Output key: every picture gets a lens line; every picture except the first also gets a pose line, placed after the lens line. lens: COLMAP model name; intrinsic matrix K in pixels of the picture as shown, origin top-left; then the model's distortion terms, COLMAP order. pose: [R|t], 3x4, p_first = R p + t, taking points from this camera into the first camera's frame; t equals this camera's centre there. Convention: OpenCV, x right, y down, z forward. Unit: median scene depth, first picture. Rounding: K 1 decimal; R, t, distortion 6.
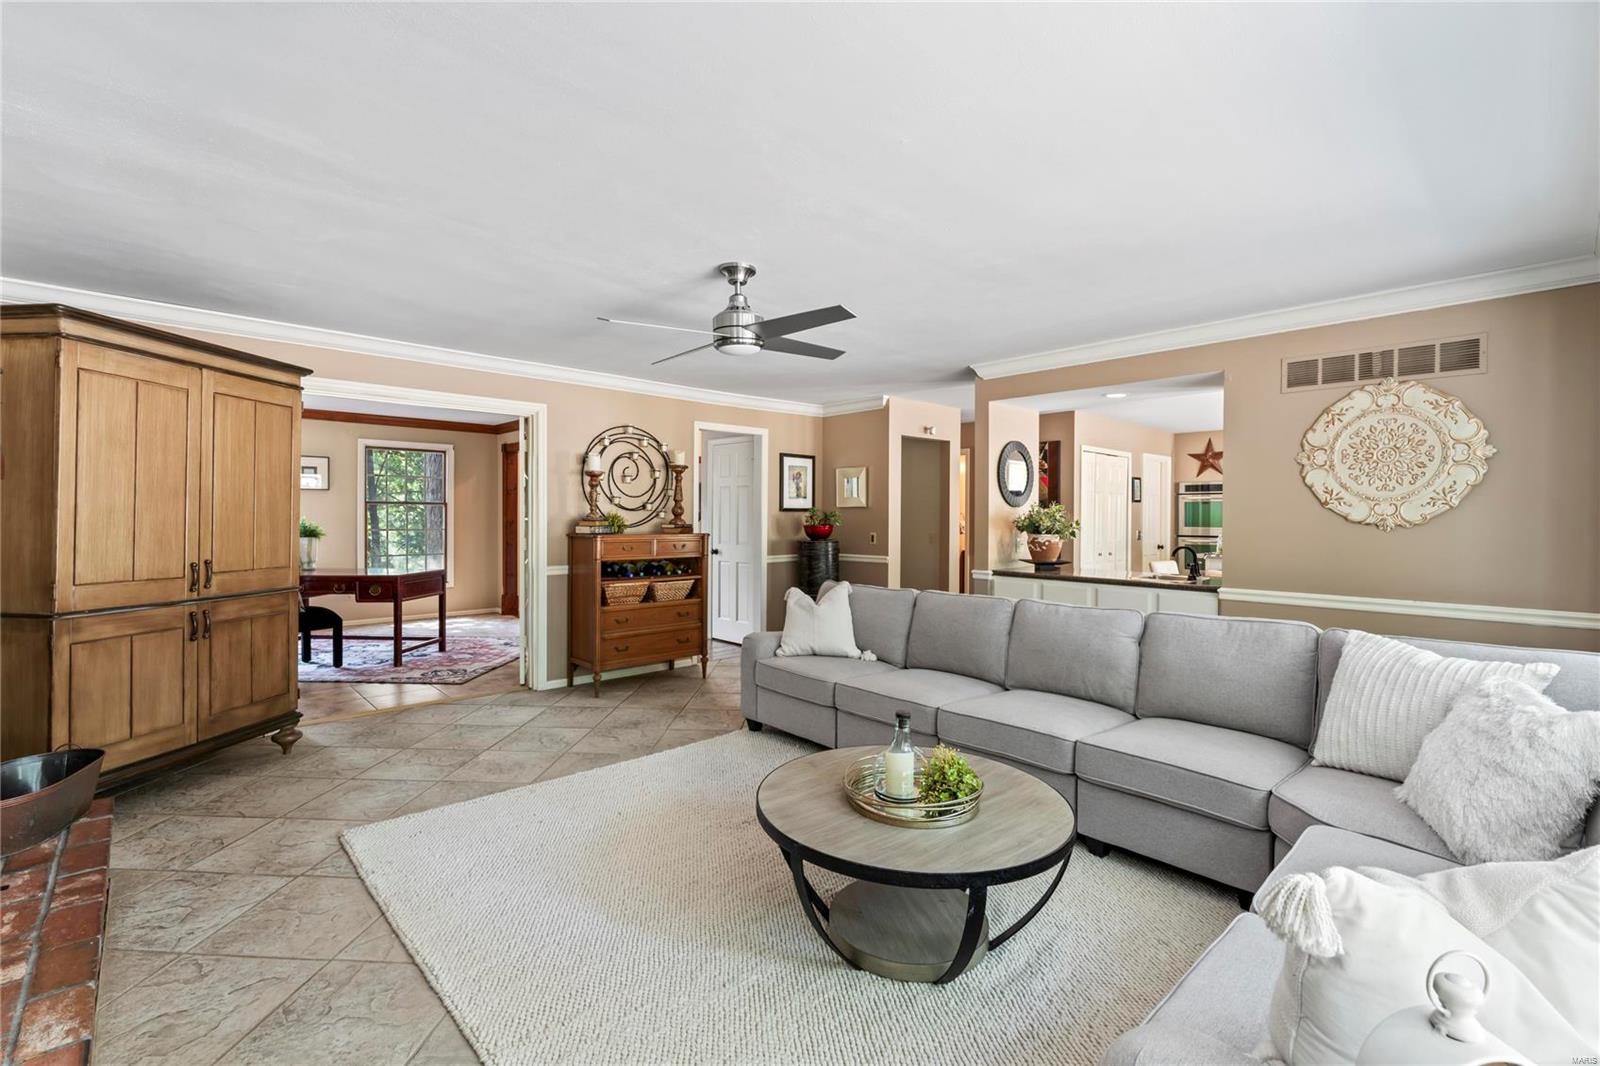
lens RADIAL K [[705.1, 0, 802.1], [0, 705.1, 510.3], [0, 0, 1]] dist [-0.002104, -0.000569]
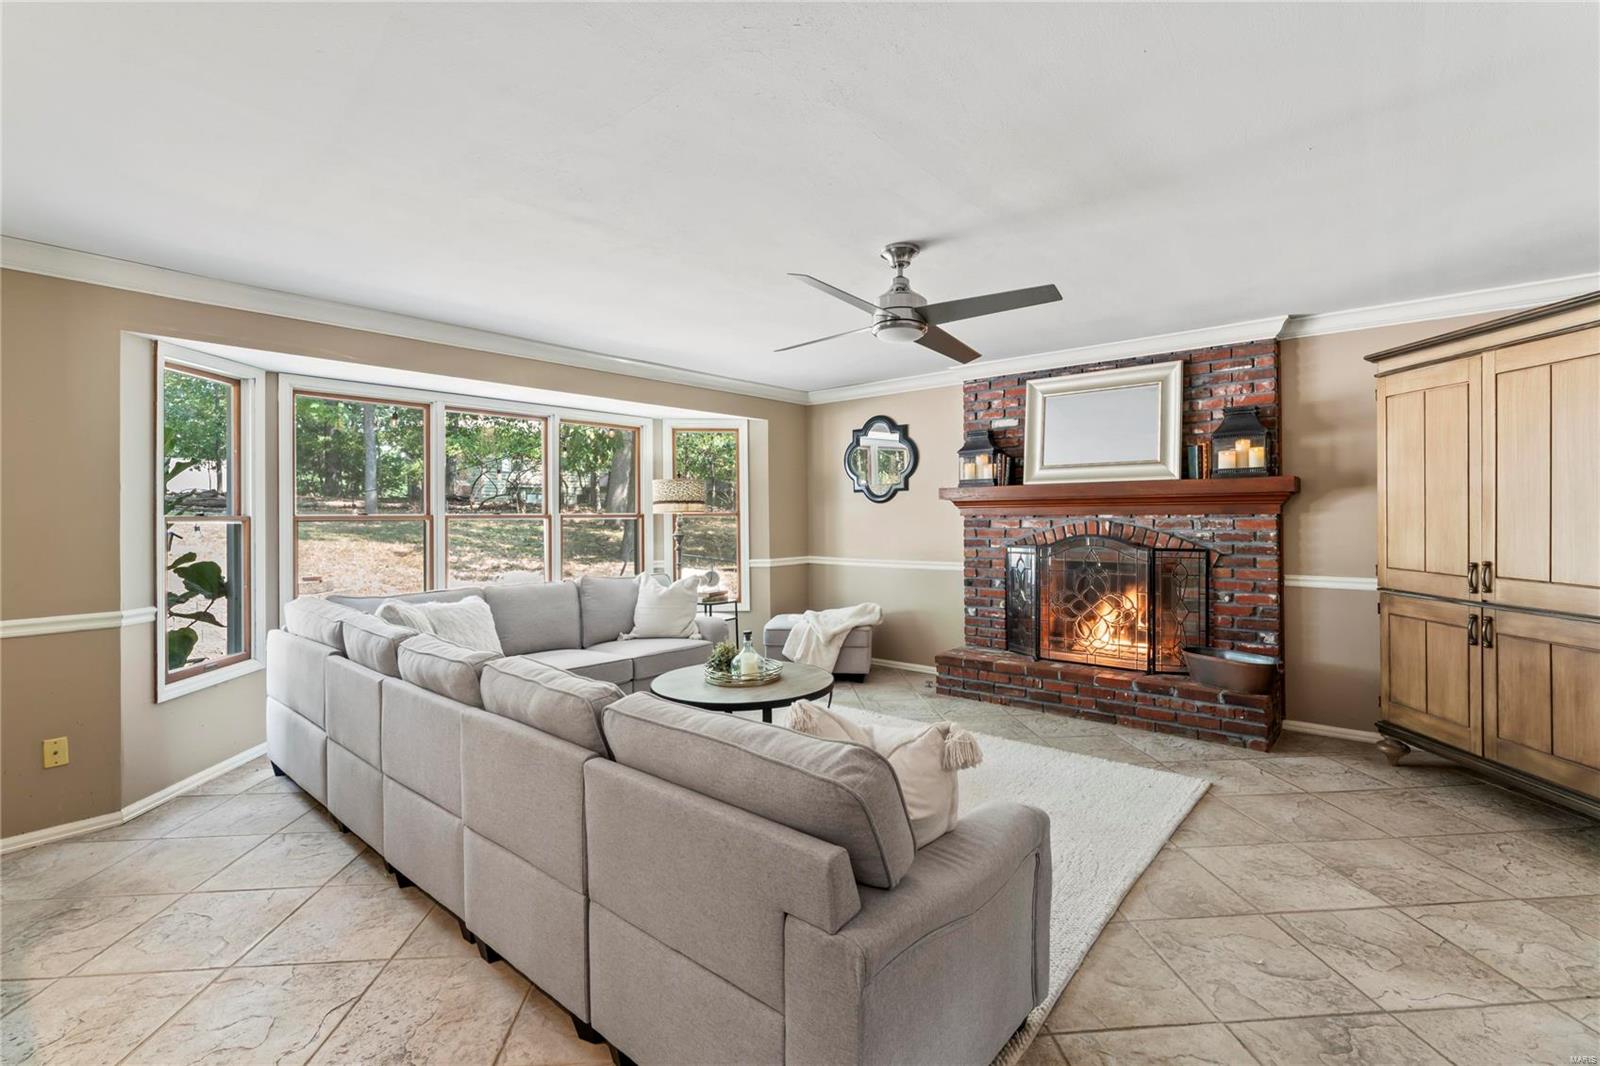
lens RADIAL K [[705.1, 0, 802.1], [0, 705.1, 510.3], [0, 0, 1]] dist [-0.002104, -0.000569]
pose [[-0.992978, 0.003522, -0.118245, 0.137212], [0.005085, 0.999904, -0.012918, 0.011519], [0.118189, -0.013428, -0.992900, 1.749323]]
